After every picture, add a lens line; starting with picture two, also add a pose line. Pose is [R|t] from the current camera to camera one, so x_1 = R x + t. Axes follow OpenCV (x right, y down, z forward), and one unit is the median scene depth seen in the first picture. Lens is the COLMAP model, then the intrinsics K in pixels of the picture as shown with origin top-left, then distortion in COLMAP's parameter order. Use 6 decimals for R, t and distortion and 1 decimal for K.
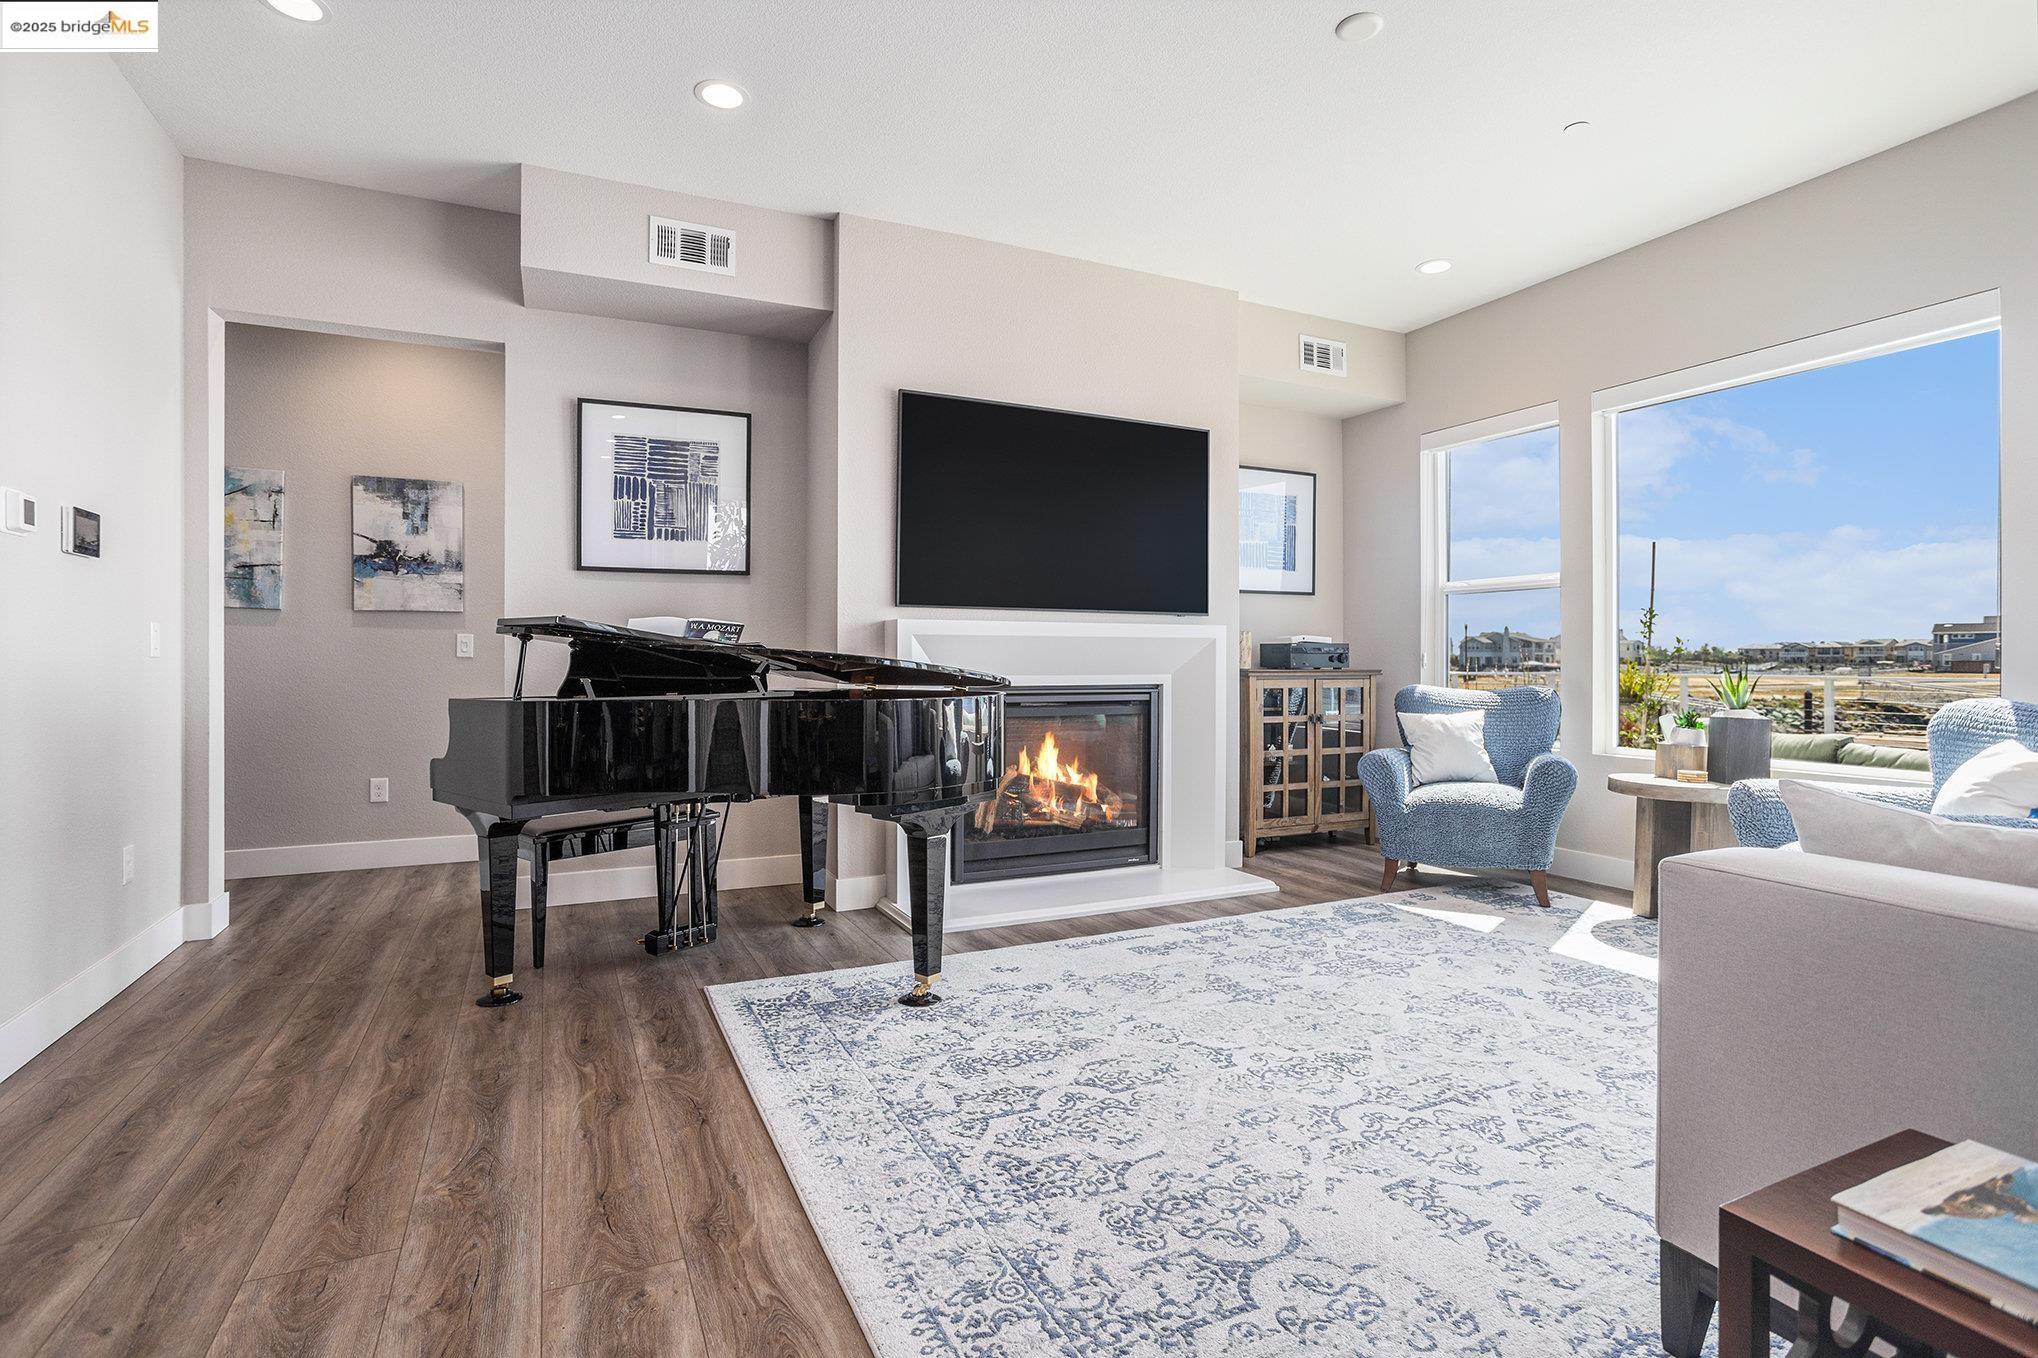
lens RADIAL K [[980.1, 0, 1011.4], [0, 980.1, 664.2], [0, 0, 1]] dist [-0.046841, 0.035417]
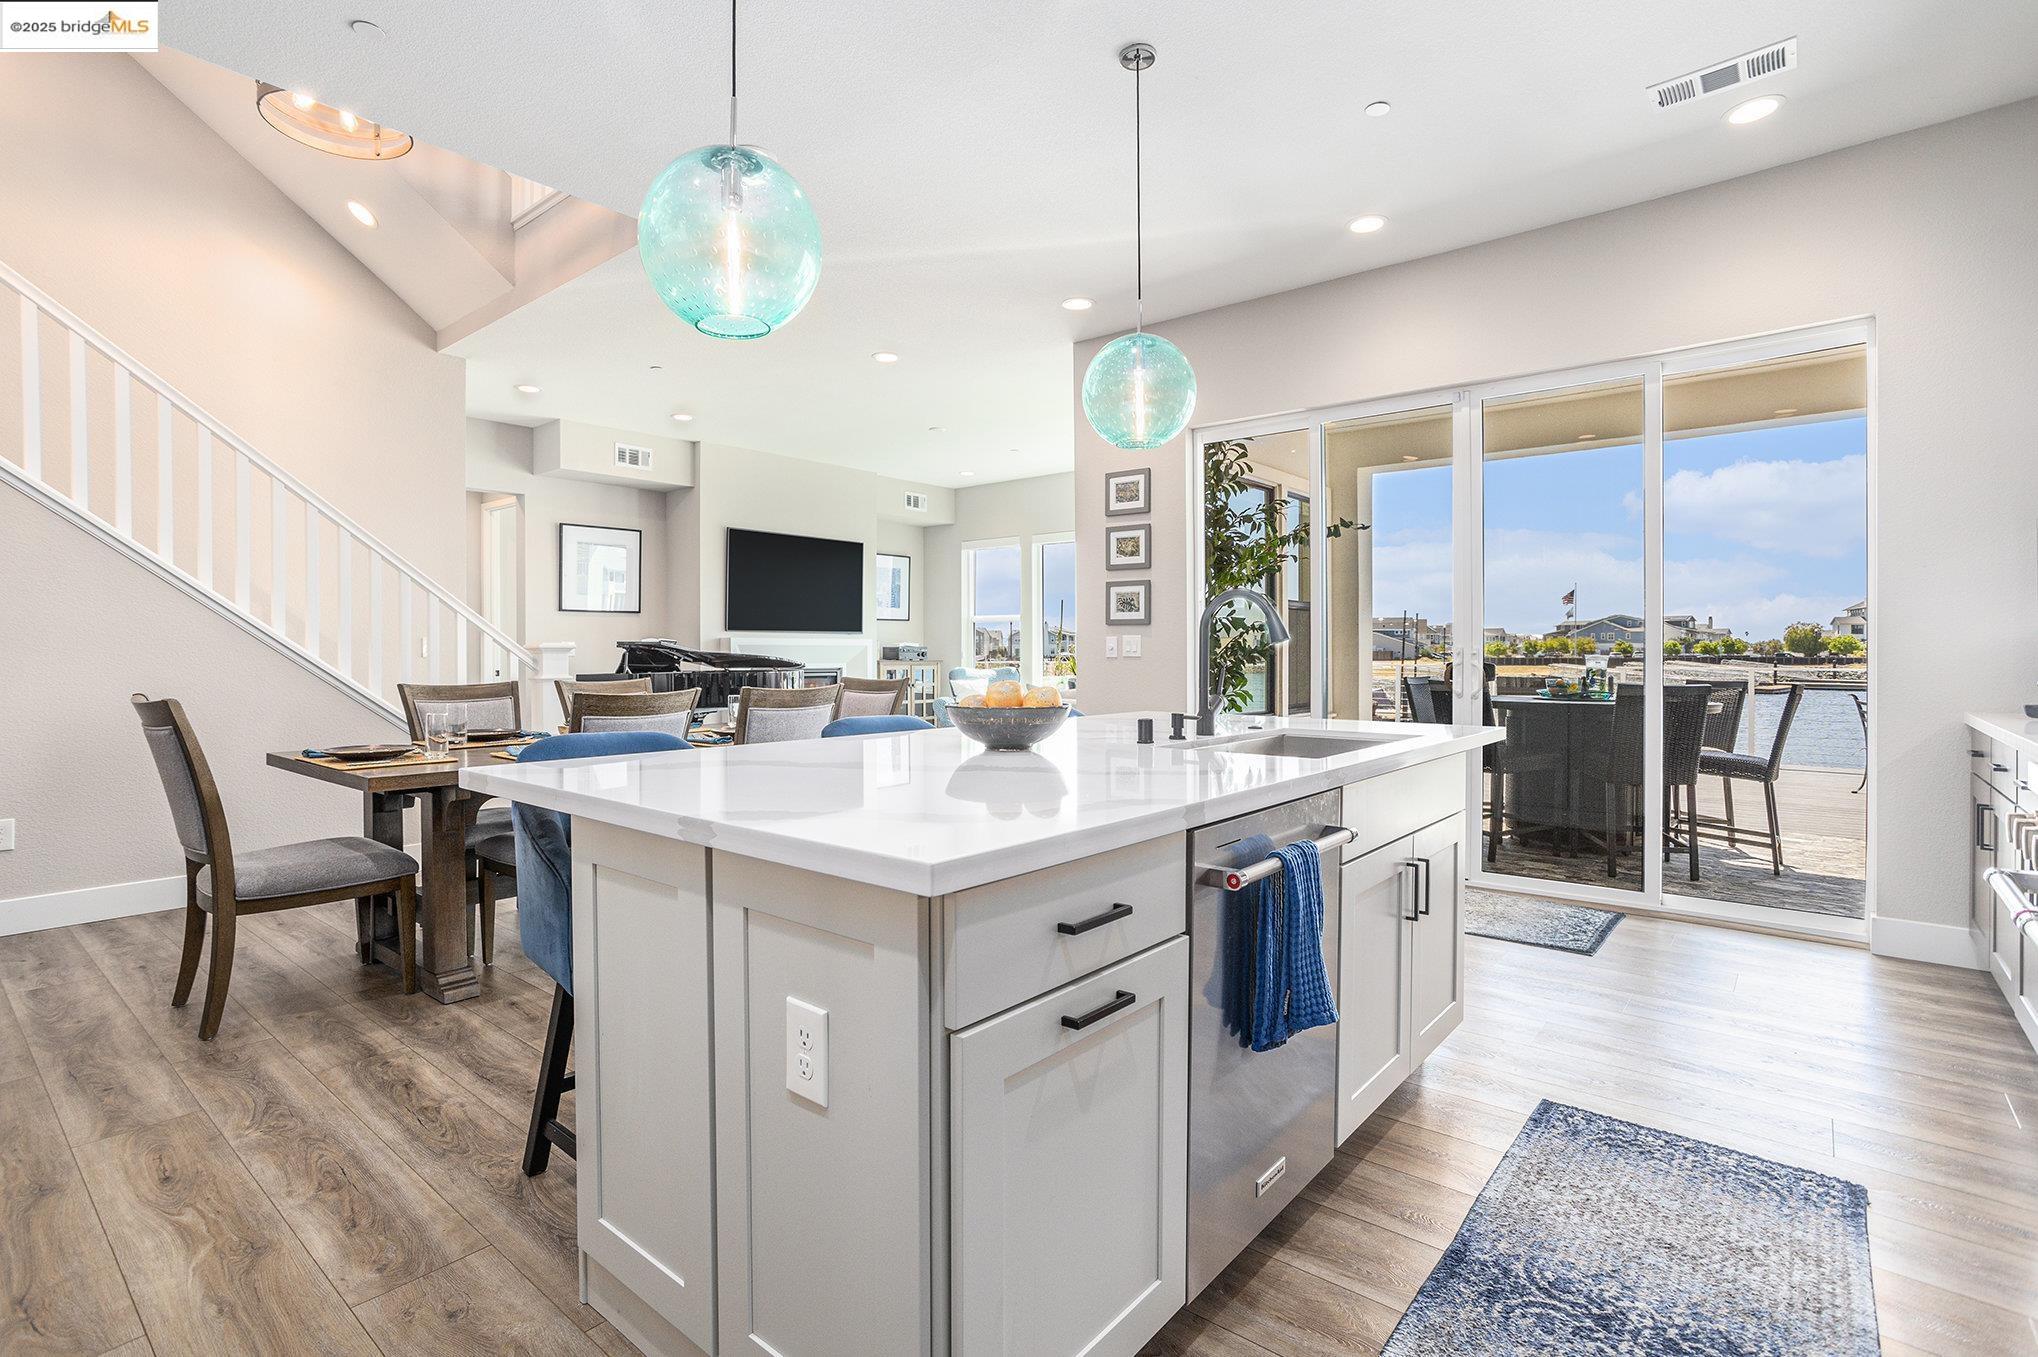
lens RADIAL K [[980.1, 0, 1011.4], [0, 980.1, 663.7], [0, 0, 1]] dist [-0.046841, 0.035417]
pose [[0.906804, -0.006023, 0.421509, -0.371559], [0.003178, 0.999967, 0.007452, -0.001429], [-0.421540, -0.005418, 0.906793, -0.961087]]
